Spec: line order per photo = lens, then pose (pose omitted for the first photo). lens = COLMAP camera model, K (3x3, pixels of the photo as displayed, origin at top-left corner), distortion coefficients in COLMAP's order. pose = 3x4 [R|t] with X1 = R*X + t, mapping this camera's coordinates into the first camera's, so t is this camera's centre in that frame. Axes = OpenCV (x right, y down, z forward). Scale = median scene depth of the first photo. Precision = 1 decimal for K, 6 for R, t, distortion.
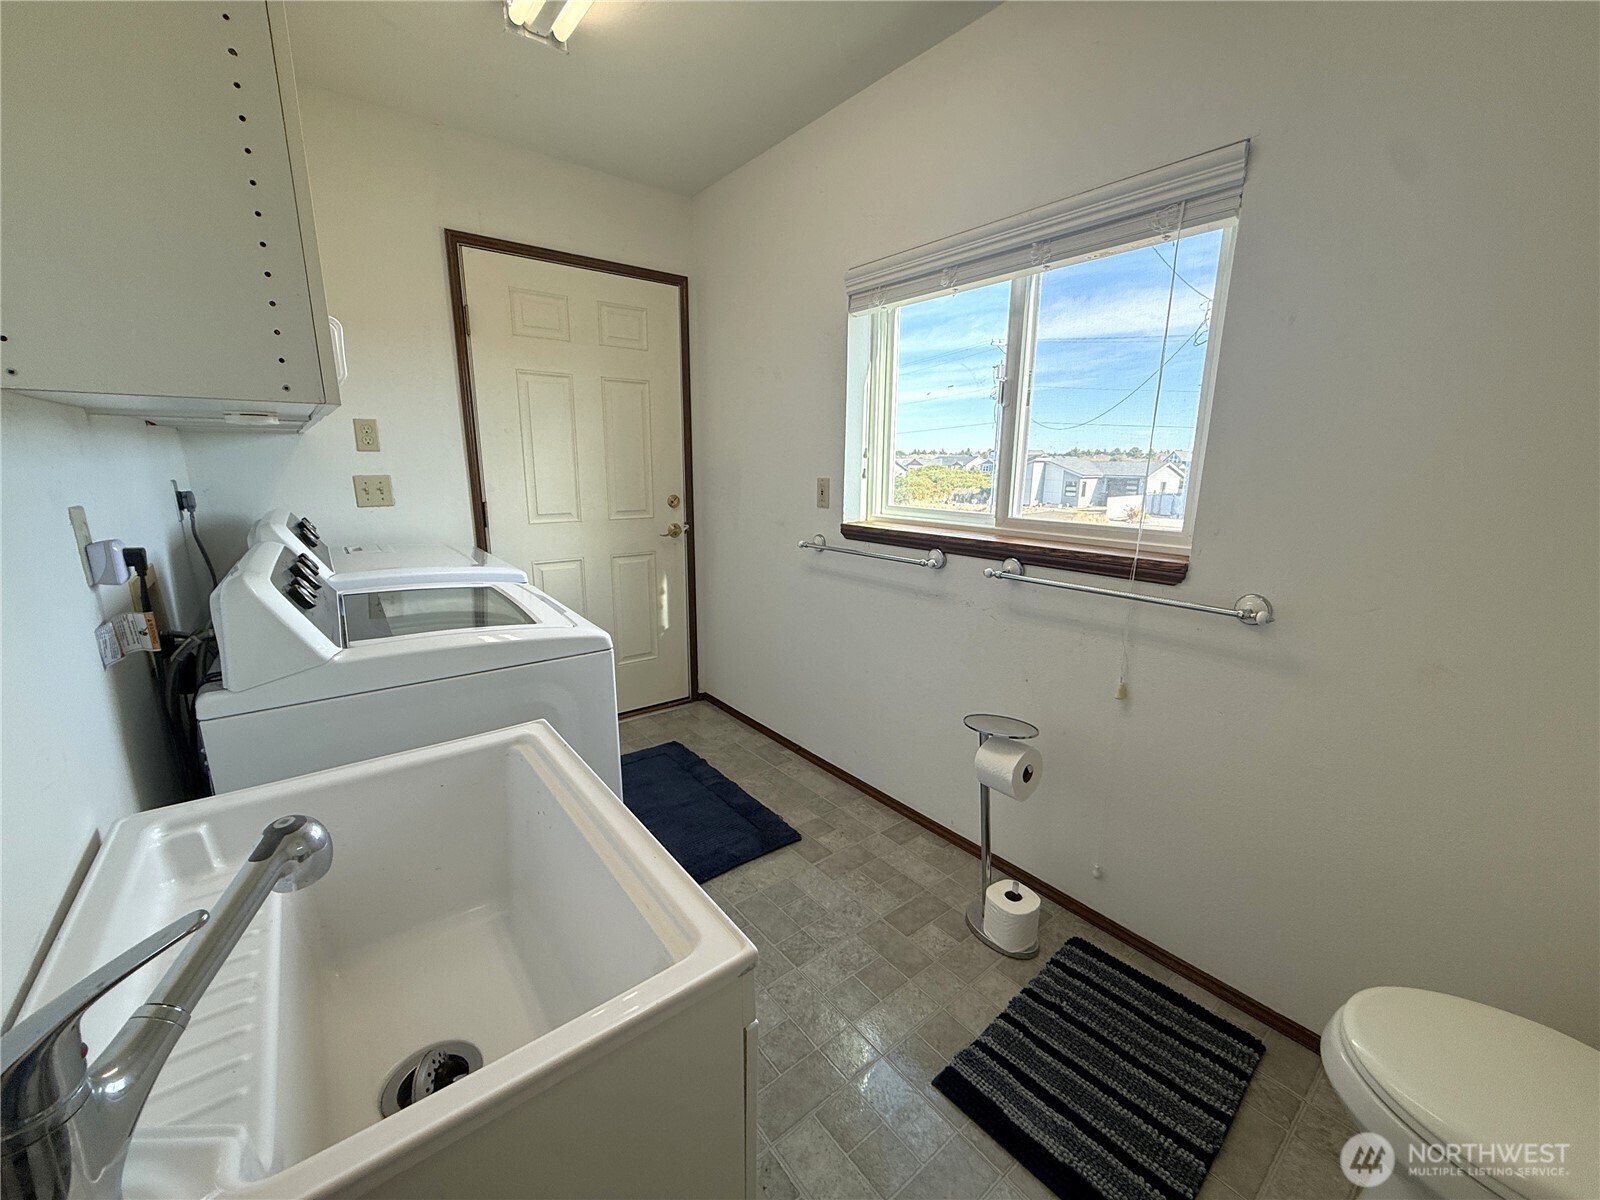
lens RADIAL K [[632.1, 0, 800.0], [0, 632.1, 600.0], [0, 0, 1]] dist [-0.001875, 0.000011]
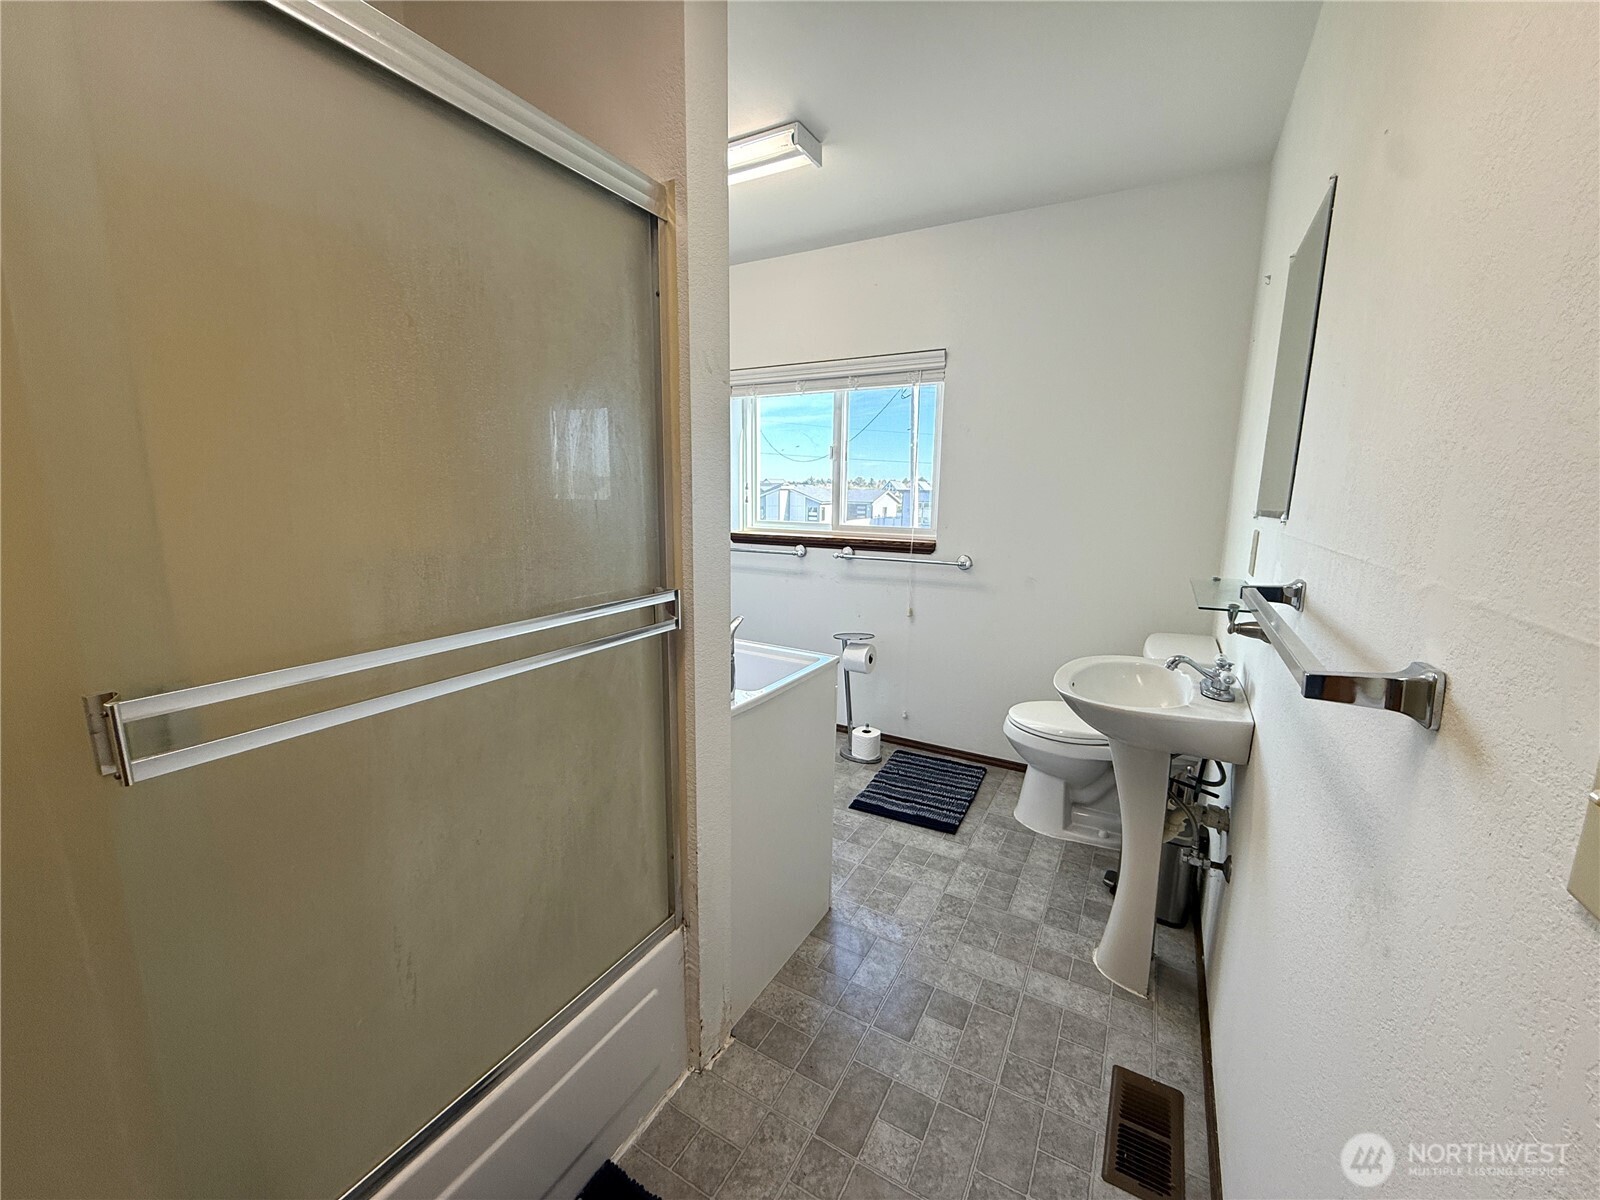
lens RADIAL K [[639.5, 0, 800.0], [0, 639.5, 600.0], [0, 0, 1]] dist [0.000359, 0.000002]
pose [[0.925409, -0.060544, 0.374102, -0.489253], [0.076607, 0.996662, -0.028203, 0.129342], [-0.371146, 0.054758, 0.926958, -0.630796]]
